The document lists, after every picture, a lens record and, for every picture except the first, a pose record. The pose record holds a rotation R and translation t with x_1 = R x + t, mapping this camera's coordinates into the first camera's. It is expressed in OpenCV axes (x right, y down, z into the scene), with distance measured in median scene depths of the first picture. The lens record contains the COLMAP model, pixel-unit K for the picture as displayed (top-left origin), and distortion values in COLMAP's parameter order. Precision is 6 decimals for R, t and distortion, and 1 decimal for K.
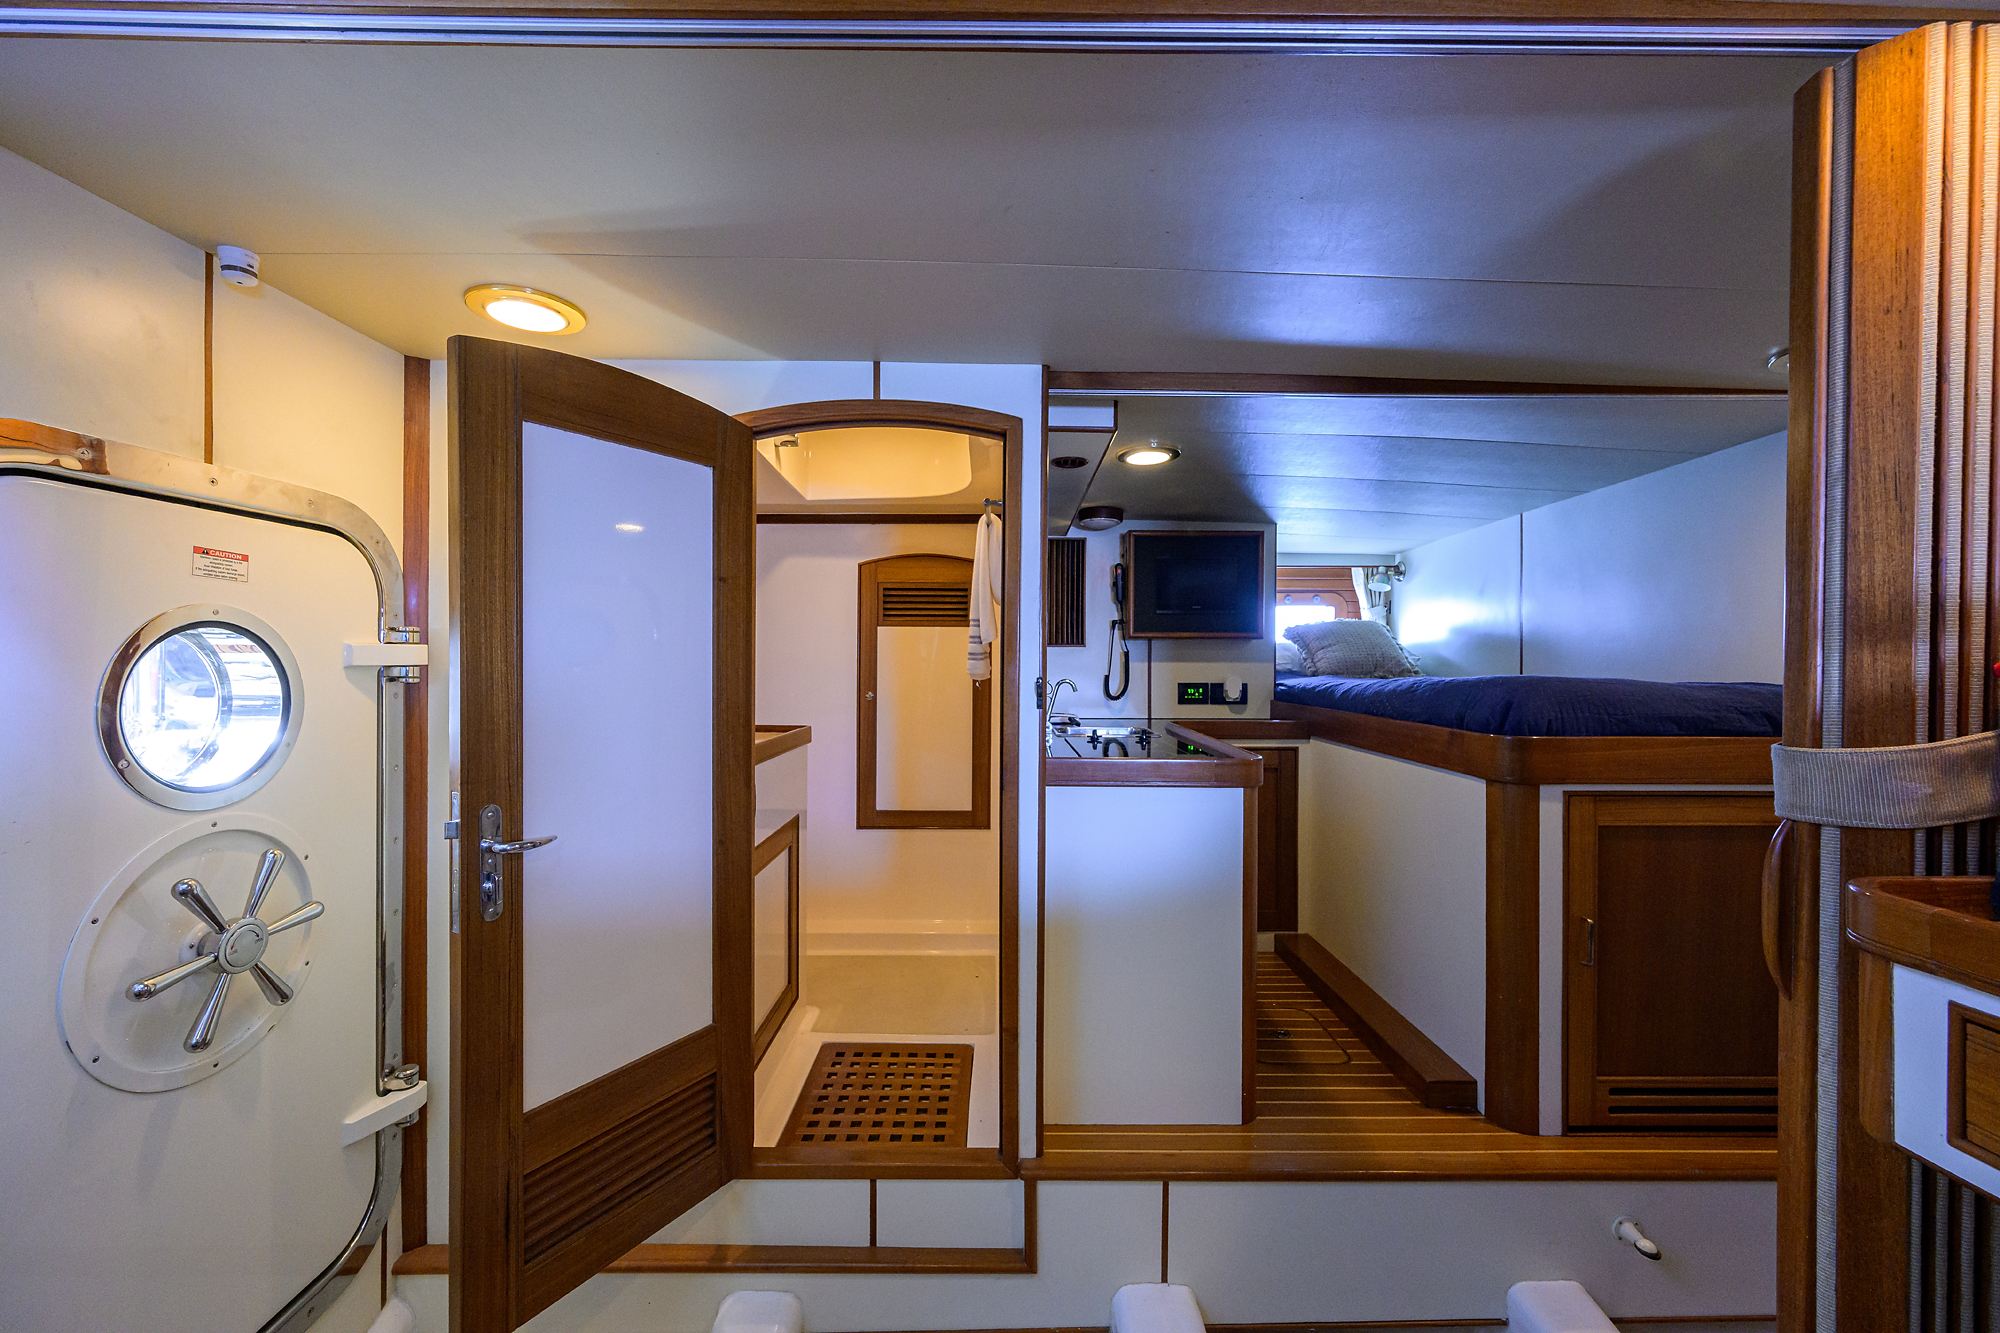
lens RADIAL K [[782.4, 0, 999.4], [0, 782.4, 657.6], [0, 0, 1]] dist [-0.000316, 0.000448]
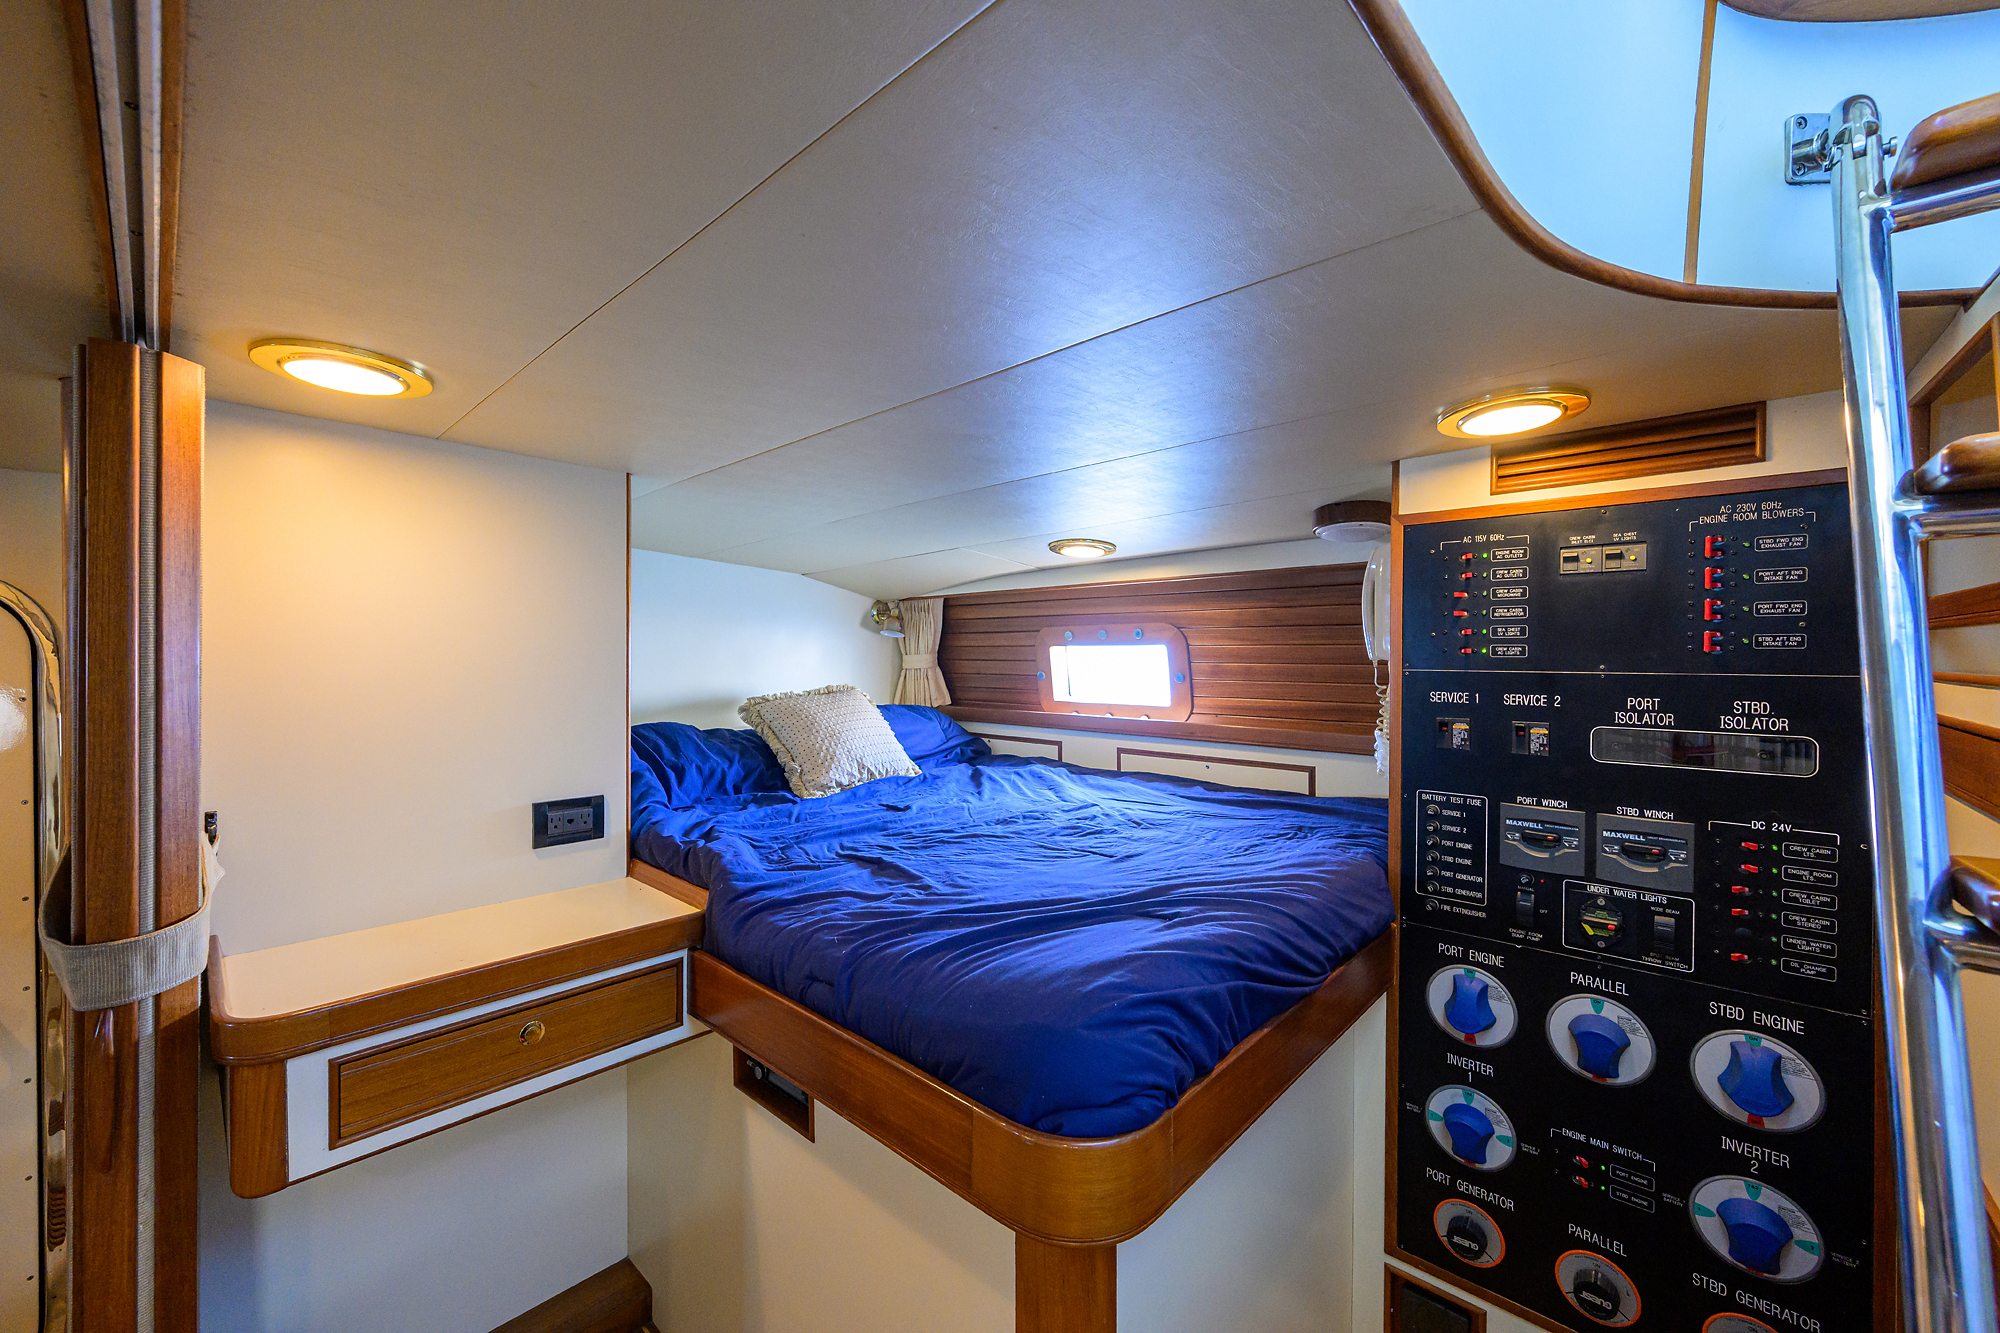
lens RADIAL K [[782.4, 0, 997.2], [0, 782.4, 662.4], [0, 0, 1]] dist [-0.000316, 0.000448]
pose [[-0.725275, -0.015356, 0.688288, -0.182060], [-0.010745, 0.999882, 0.010985, -0.086136], [-0.688375, 0.000571, -0.725354, 0.266305]]
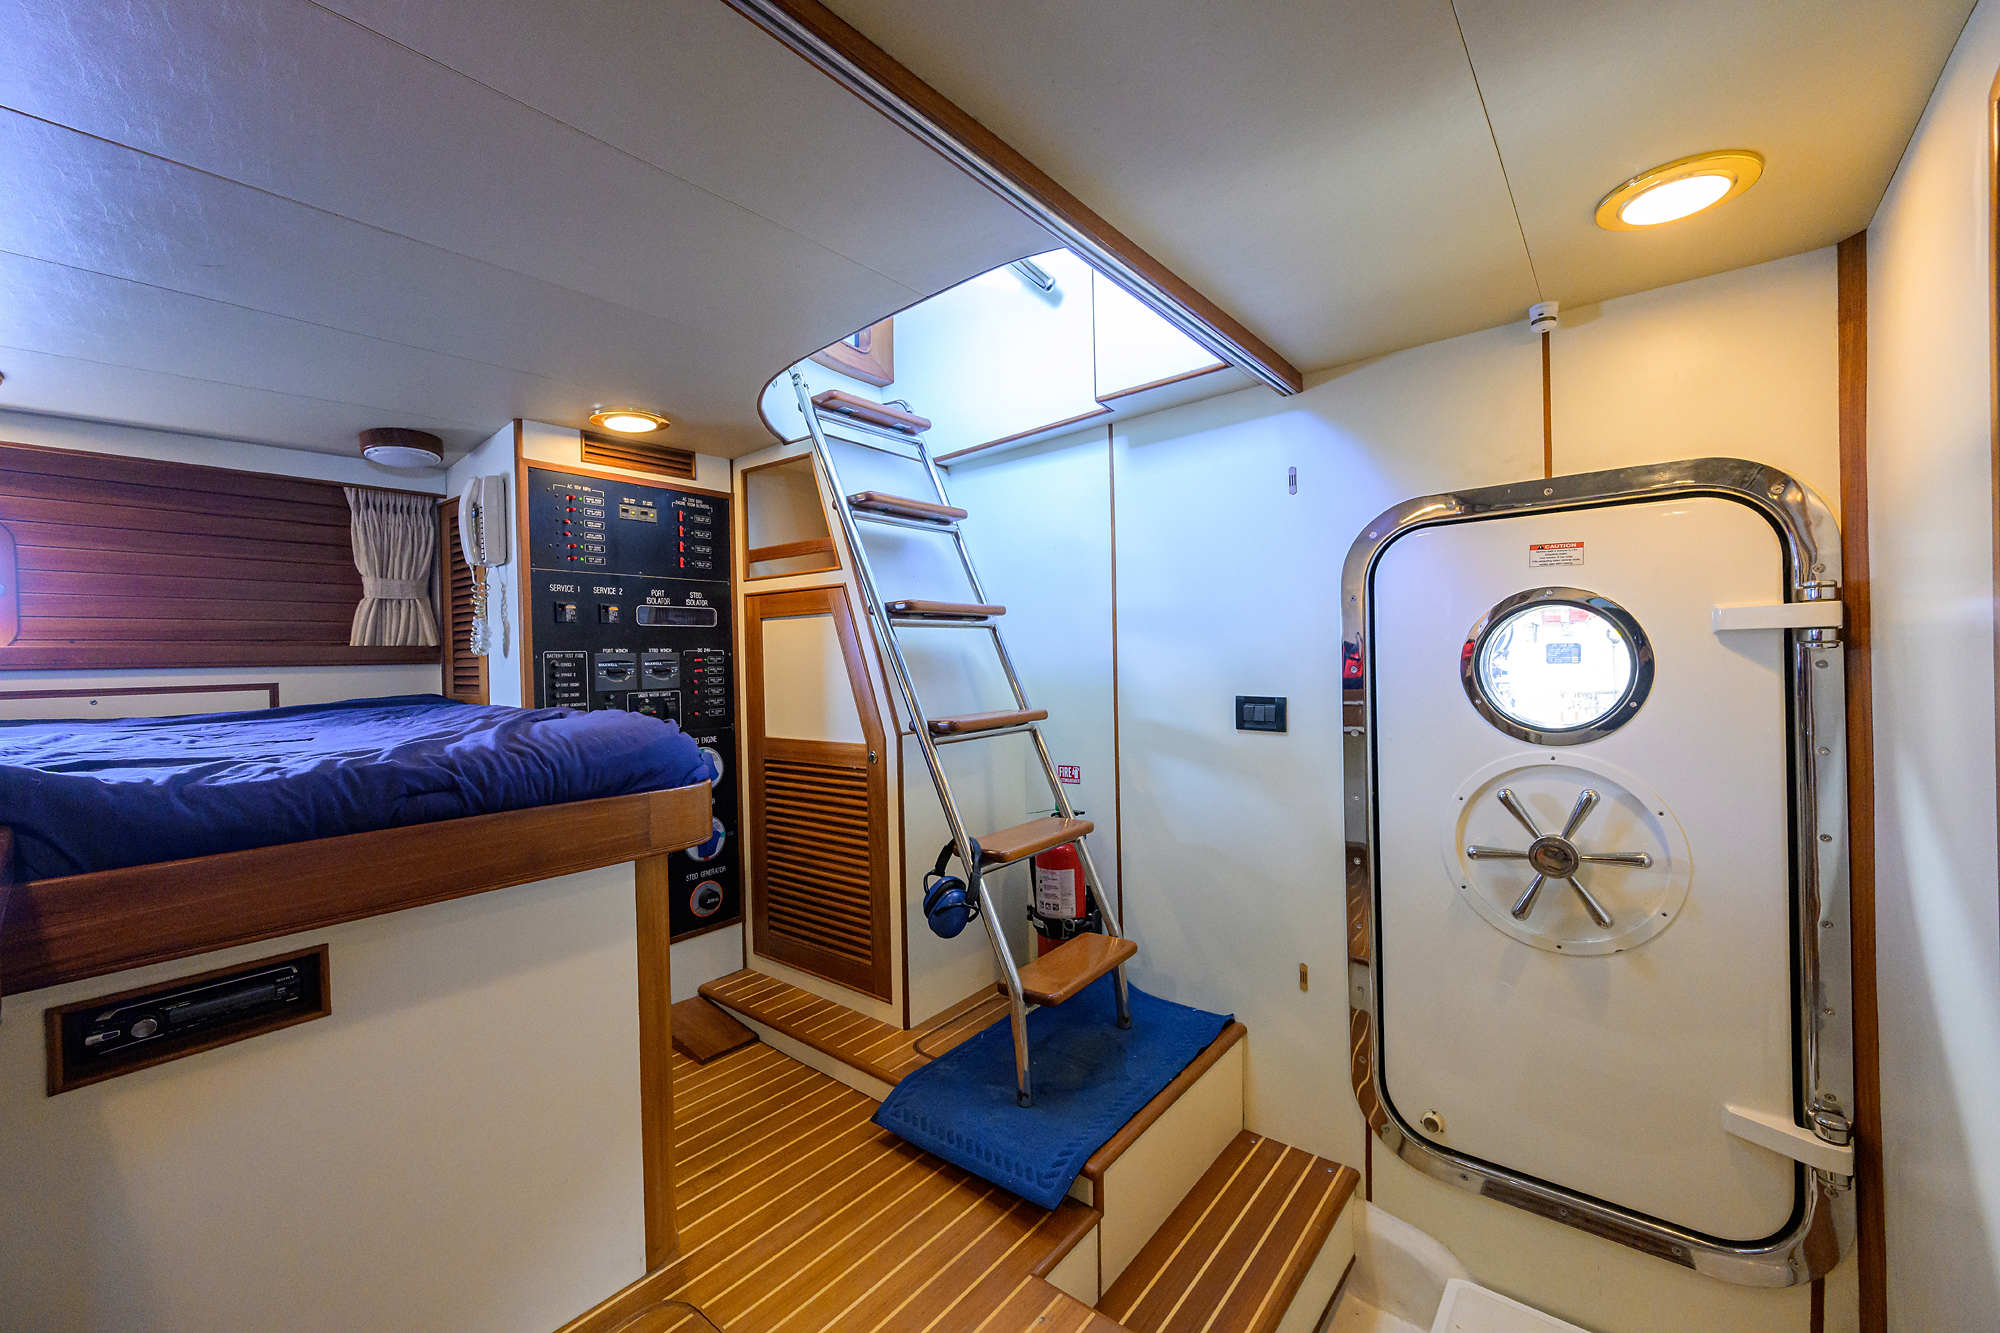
lens RADIAL K [[782.4, 0, 1000.2], [0, 782.4, 661.4], [0, 0, 1]] dist [-0.000316, 0.000448]
pose [[-0.644685, 0.011734, -0.764358, 0.249594], [0.020518, 0.999788, -0.001957, 0.017281], [0.764173, -0.016944, -0.644789, 0.509734]]
